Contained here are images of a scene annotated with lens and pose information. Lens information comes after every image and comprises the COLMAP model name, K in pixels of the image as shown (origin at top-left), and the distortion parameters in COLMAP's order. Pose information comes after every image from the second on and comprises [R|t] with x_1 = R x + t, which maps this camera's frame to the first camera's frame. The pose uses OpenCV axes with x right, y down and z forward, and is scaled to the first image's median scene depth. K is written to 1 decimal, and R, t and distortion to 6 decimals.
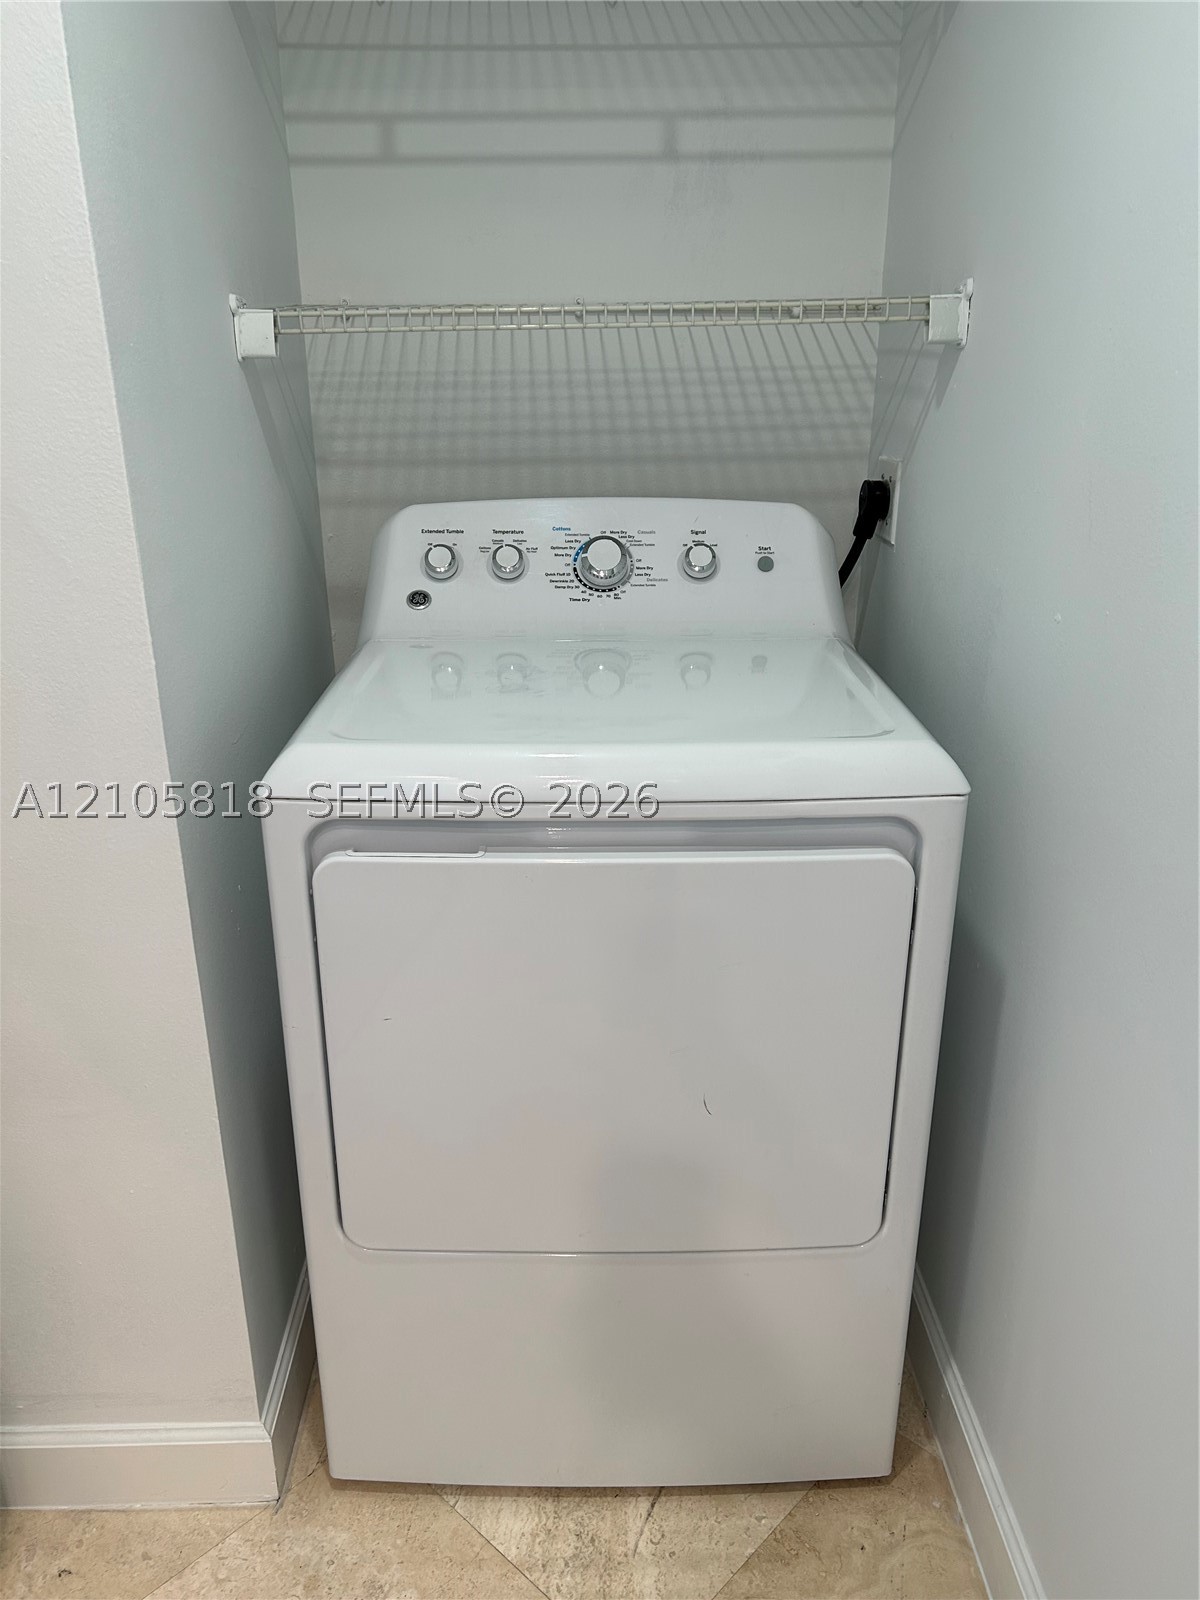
lens RADIAL K [[1210.6, 0, 600.0], [0, 1210.6, 804.6], [0, 0, 1]] dist [0.068569, -0.085124]
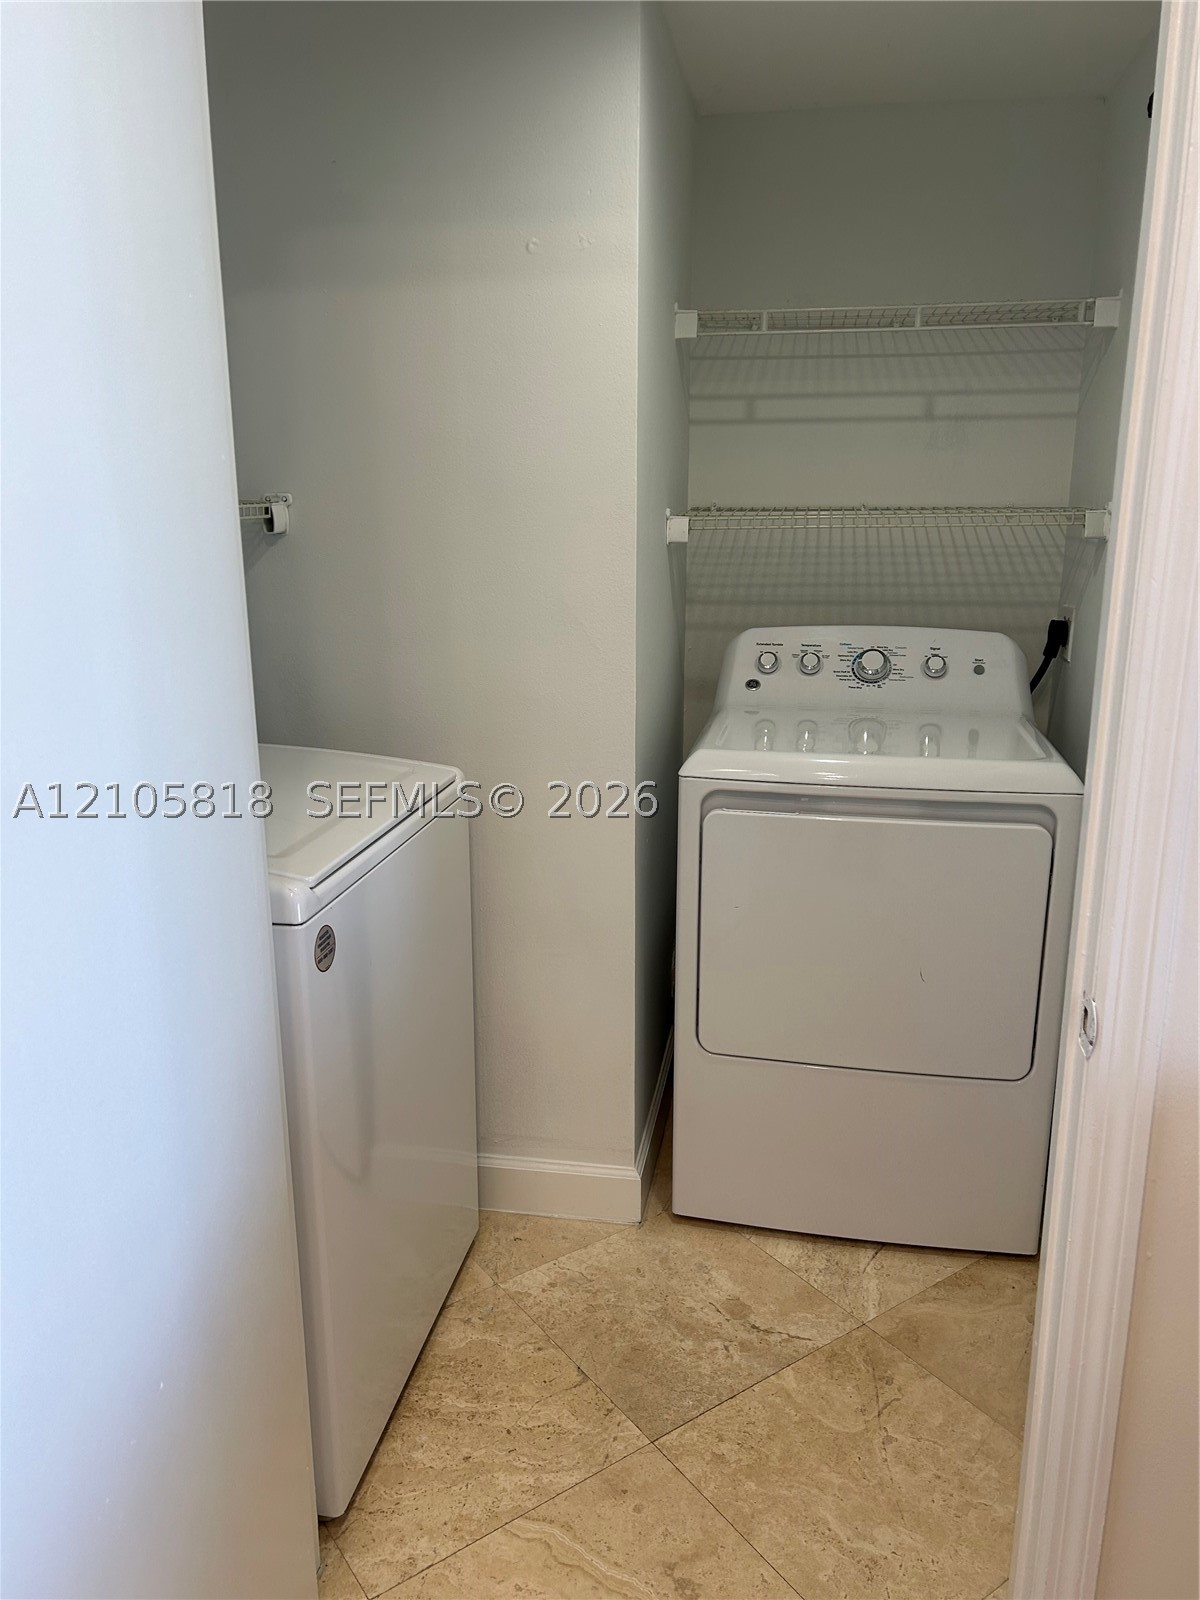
lens RADIAL K [[1210.6, 0, 617.6], [0, 1210.6, 803.0], [0, 0, 1]] dist [0.068569, -0.085124]
pose [[0.981847, 0.053114, -0.182086, -0.025067], [-0.073408, 0.991590, -0.106588, 0.172642], [0.174894, 0.118020, 0.977488, -0.588865]]
